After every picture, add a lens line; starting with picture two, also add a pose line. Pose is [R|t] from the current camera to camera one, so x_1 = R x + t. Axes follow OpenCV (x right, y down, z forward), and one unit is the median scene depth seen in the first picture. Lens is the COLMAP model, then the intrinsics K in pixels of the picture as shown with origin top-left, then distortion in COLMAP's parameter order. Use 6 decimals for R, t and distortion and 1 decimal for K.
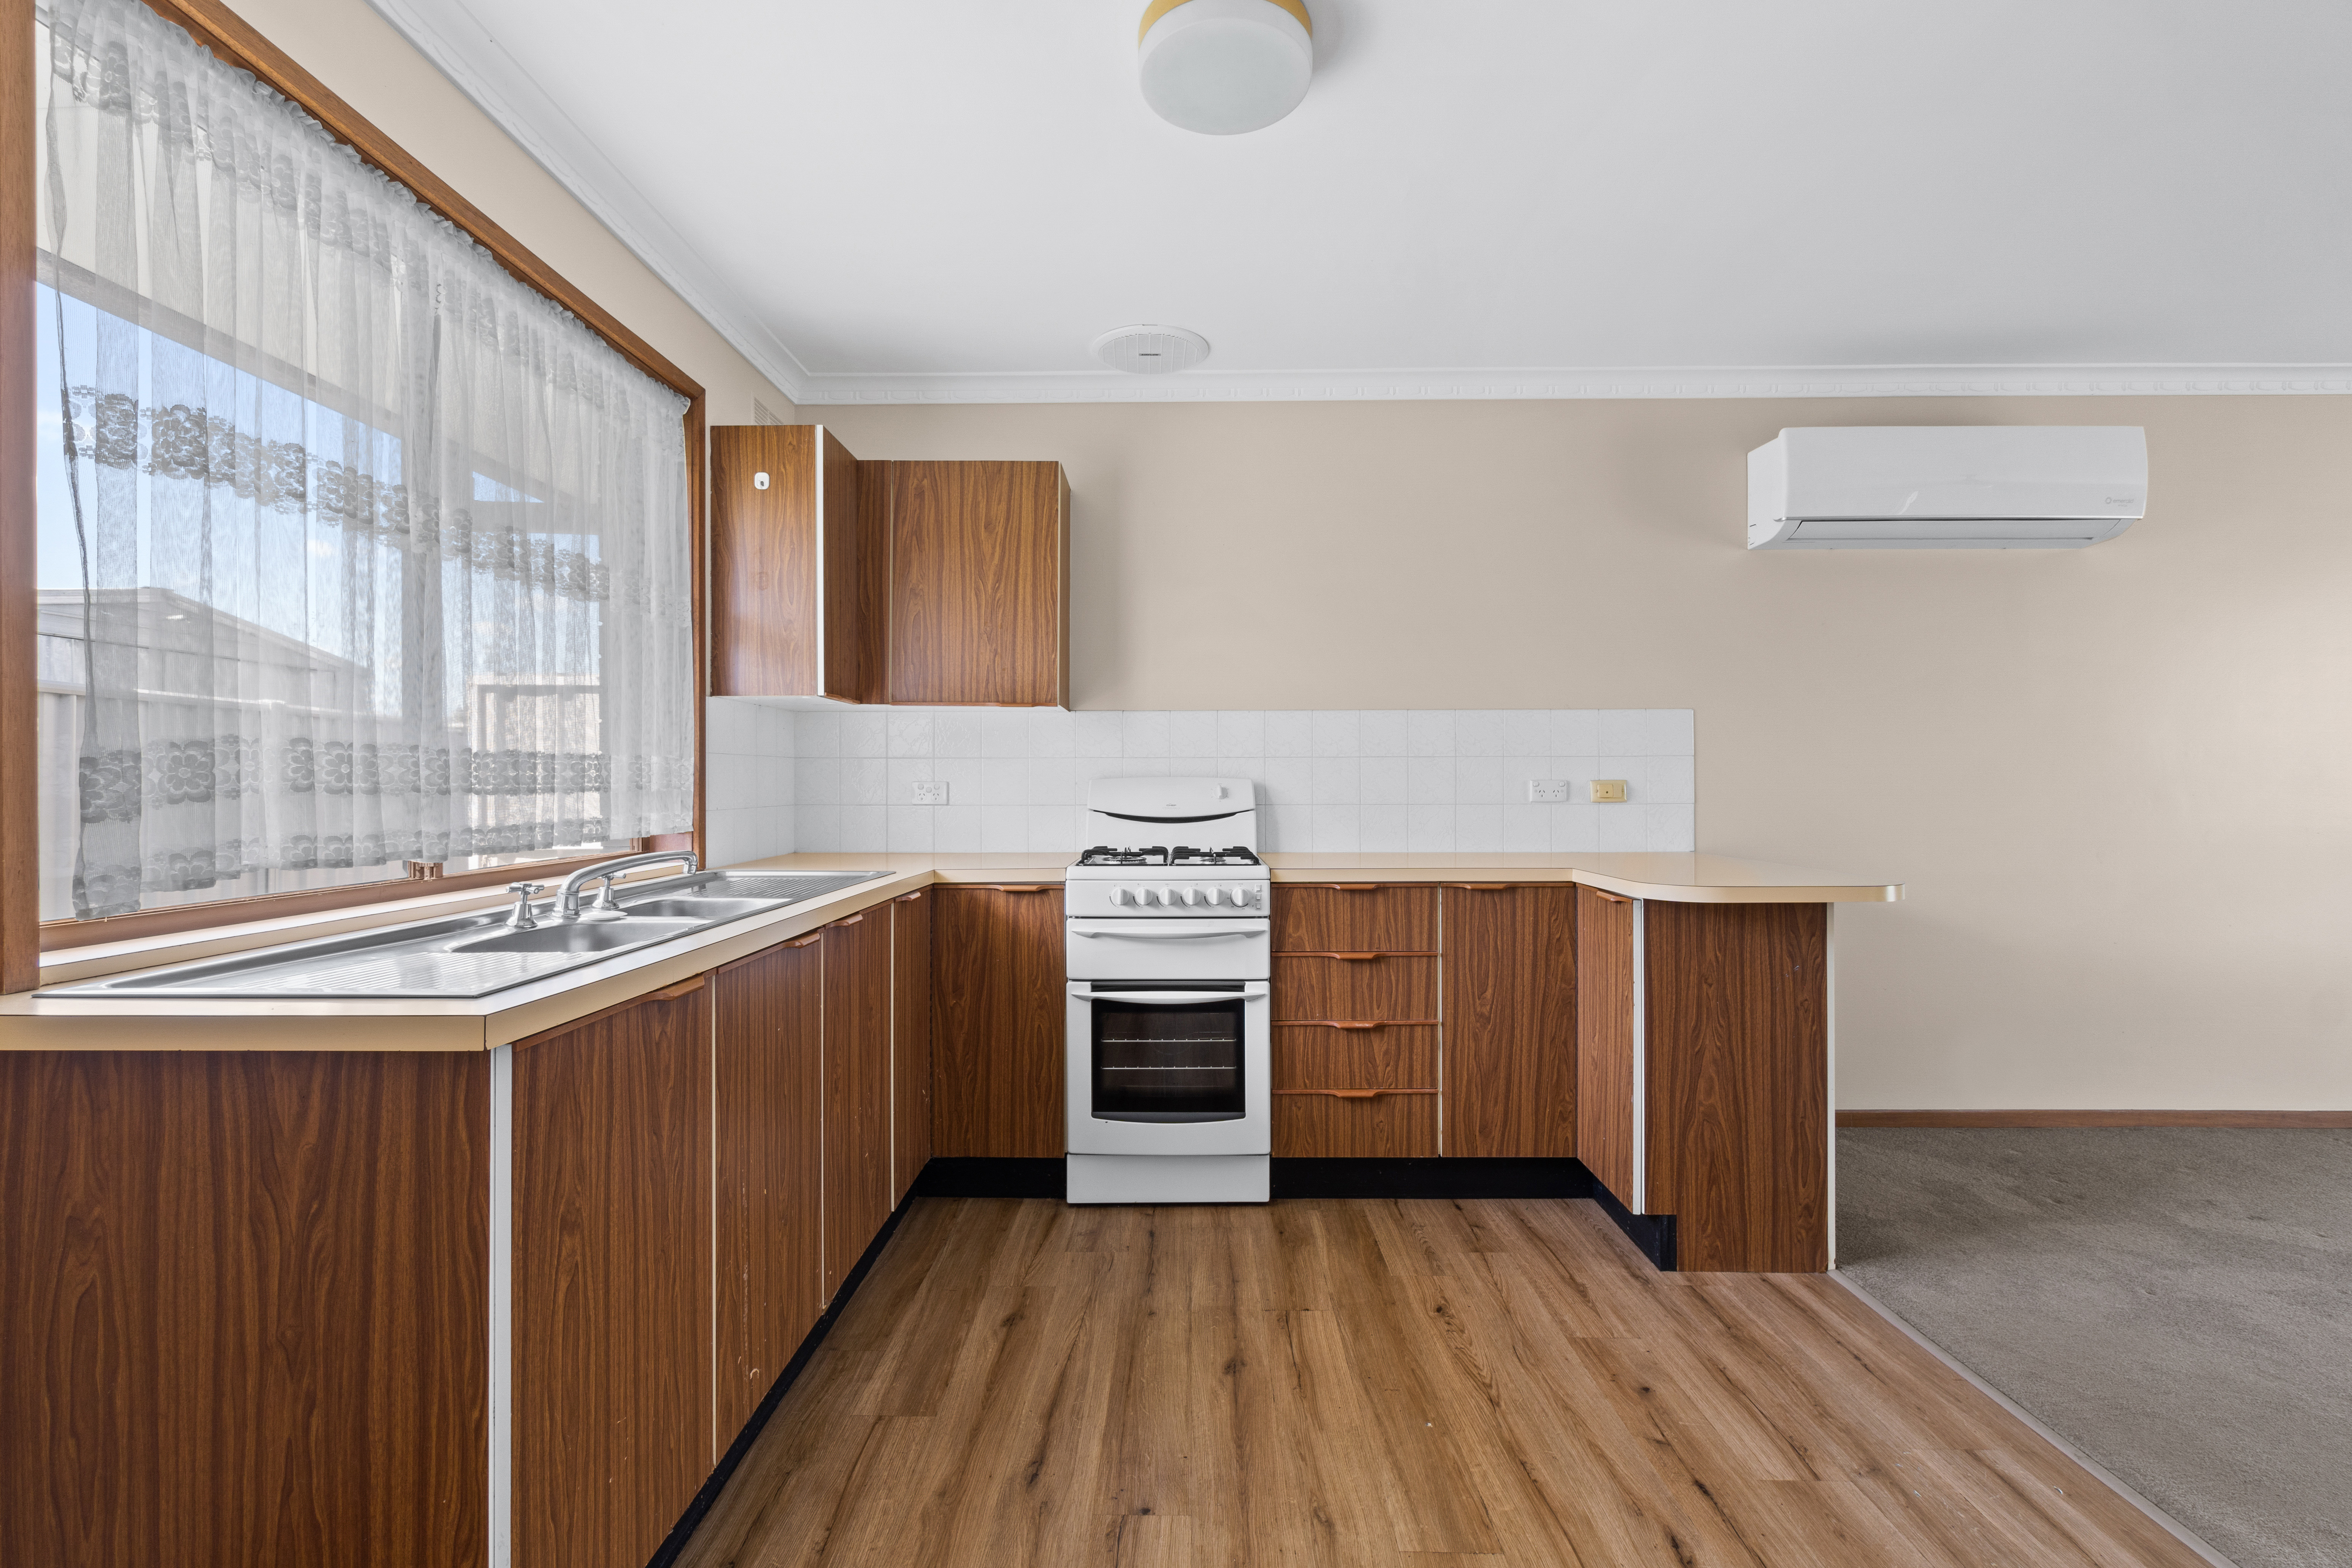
lens RADIAL K [[1021.3, 0, 1176.5], [0, 1021.3, 781.0], [0, 0, 1]] dist [-0.006030, -0.000073]
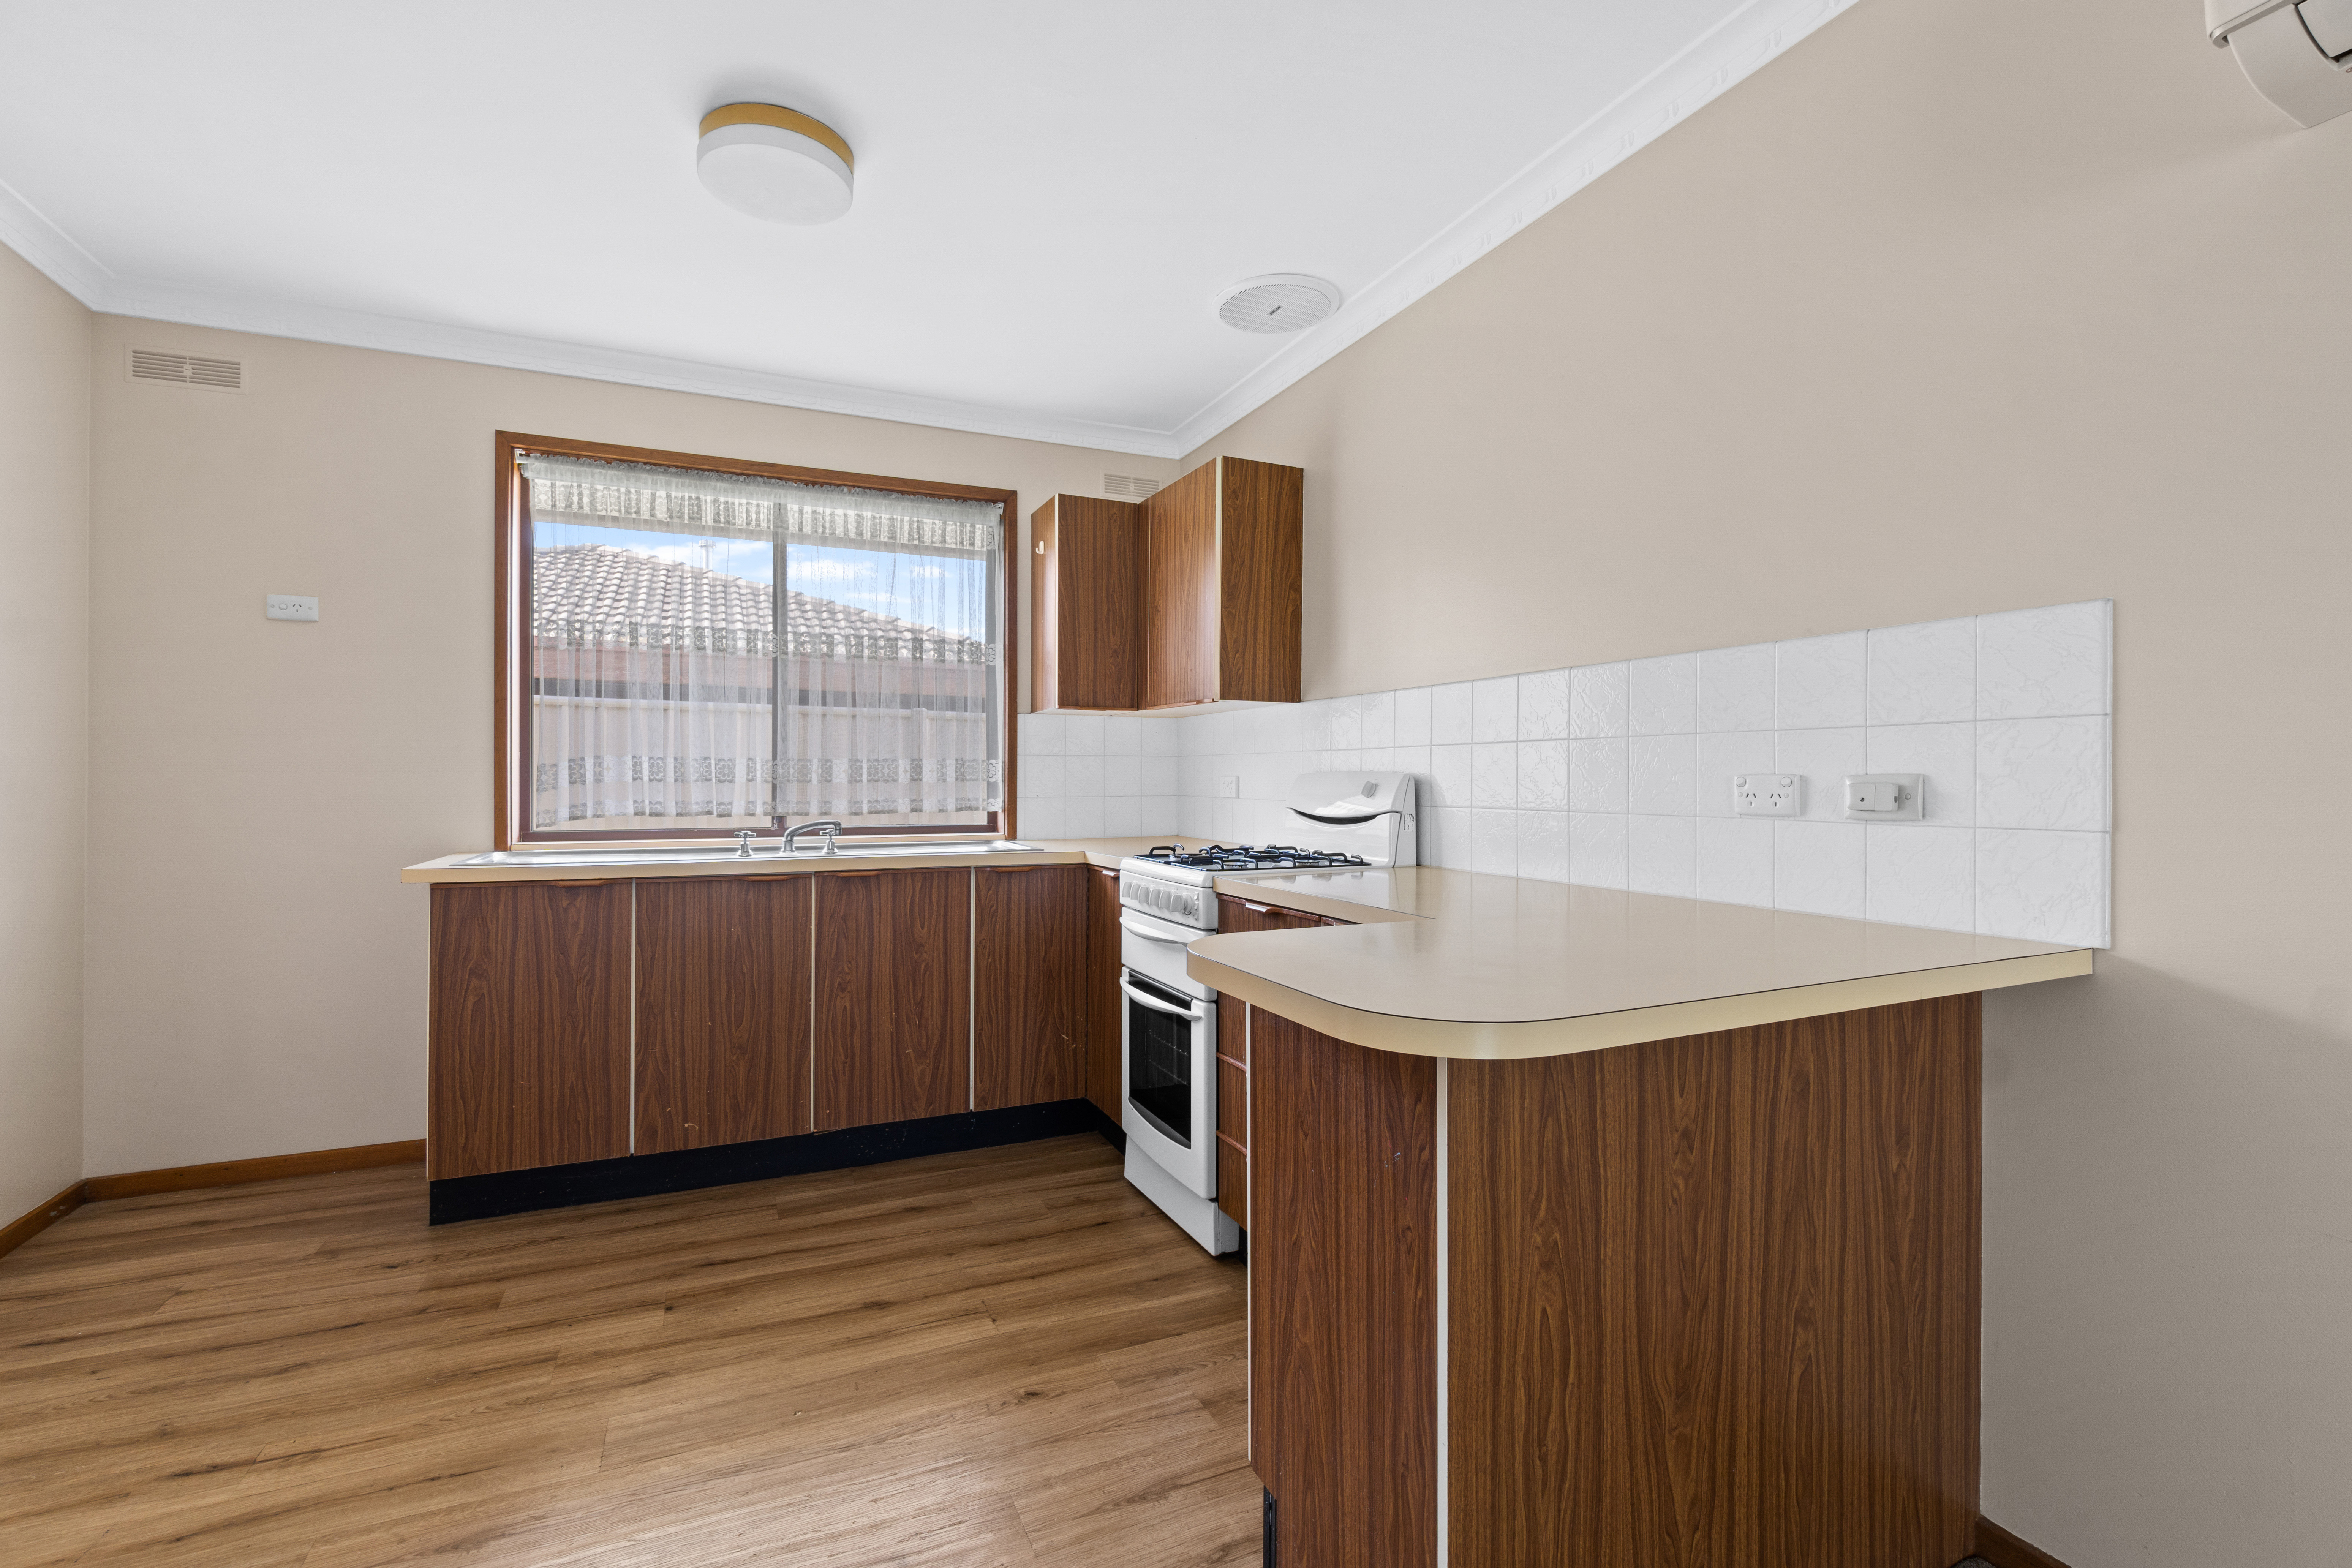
lens RADIAL K [[1021.3, 0, 1173.3], [0, 1021.3, 784.5], [0, 0, 1]] dist [-0.006030, -0.000073]
pose [[0.429148, 0.006970, -0.903208, 1.004885], [-0.001264, 0.999974, 0.007116, 0.001071], [0.903234, -0.001912, 0.429145, 0.690994]]
